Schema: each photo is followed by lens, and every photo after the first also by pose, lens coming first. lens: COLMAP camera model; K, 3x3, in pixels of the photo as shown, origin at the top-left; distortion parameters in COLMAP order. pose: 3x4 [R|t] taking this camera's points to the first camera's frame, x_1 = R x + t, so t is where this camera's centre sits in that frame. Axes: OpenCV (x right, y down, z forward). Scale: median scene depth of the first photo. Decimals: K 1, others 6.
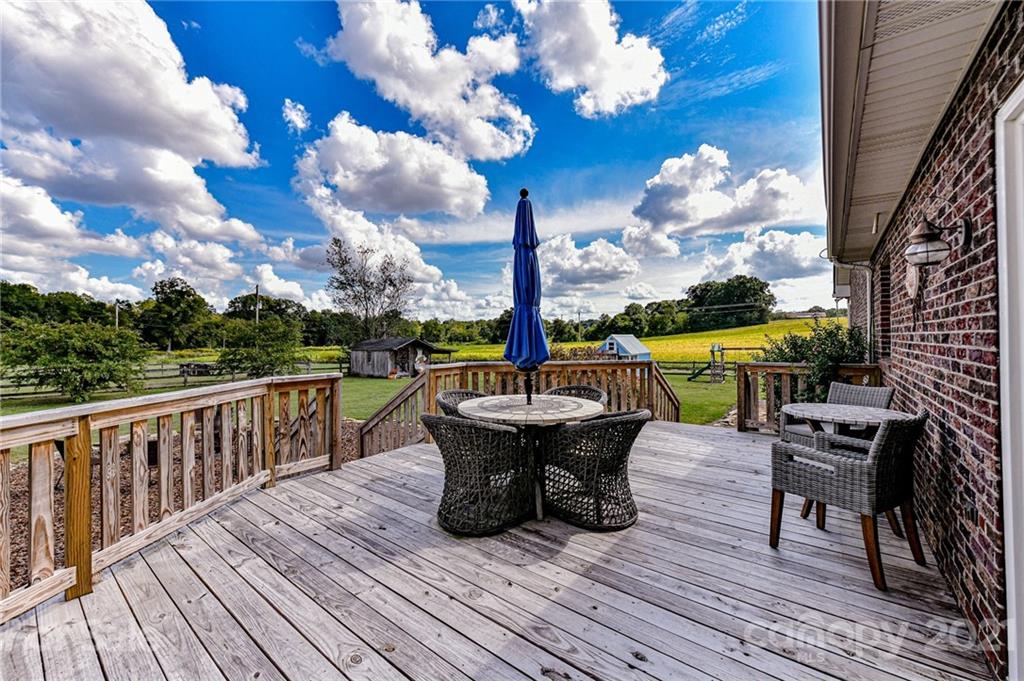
lens RADIAL K [[408.3, 0, 509.5], [0, 408.3, 331.9], [0, 0, 1]] dist [-0.000452, -0.000054]
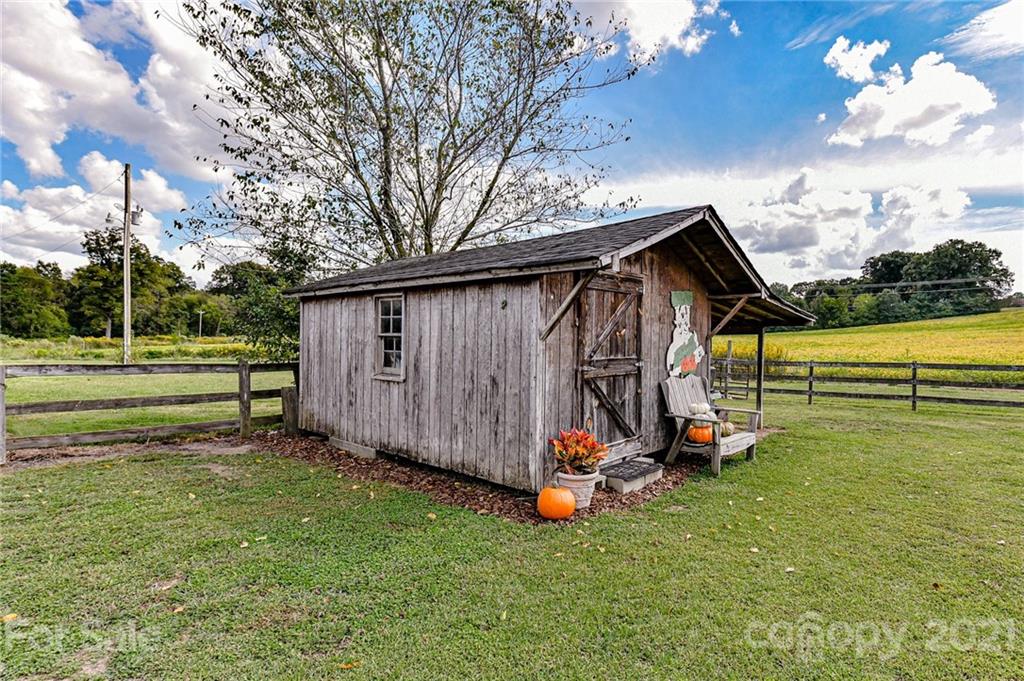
lens RADIAL K [[392.9, 0, 512.0], [0, 392.9, 340.5], [0, 0, 1]] dist [0.002076, 0.000102]
pose [[0.997643, 0.015207, -0.066905, -0.099381], [-0.013854, 0.999691, 0.020644, 0.020569], [0.067199, -0.019669, 0.997546, 0.295142]]
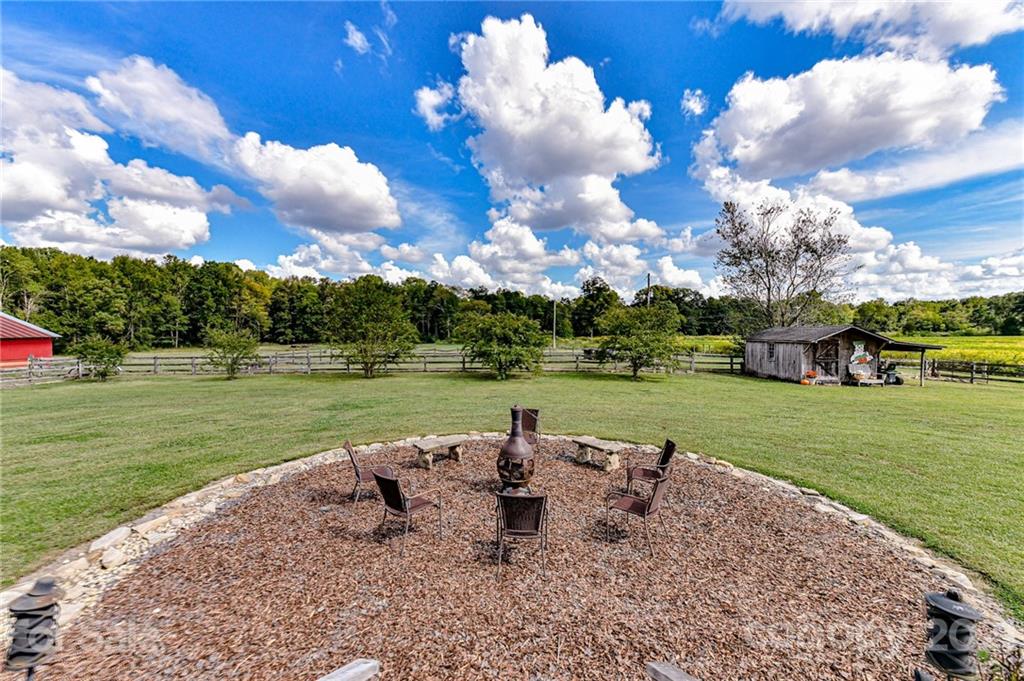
lens RADIAL K [[394.1, 0, 512.0], [0, 394.1, 340.5], [0, 0, 1]] dist [-0.008020, 0.000177]
pose [[0.602103, 0.025943, -0.797997, -0.020293], [0.014732, 0.998941, 0.043591, 0.001273], [0.798283, -0.038002, 0.601083, 0.067736]]
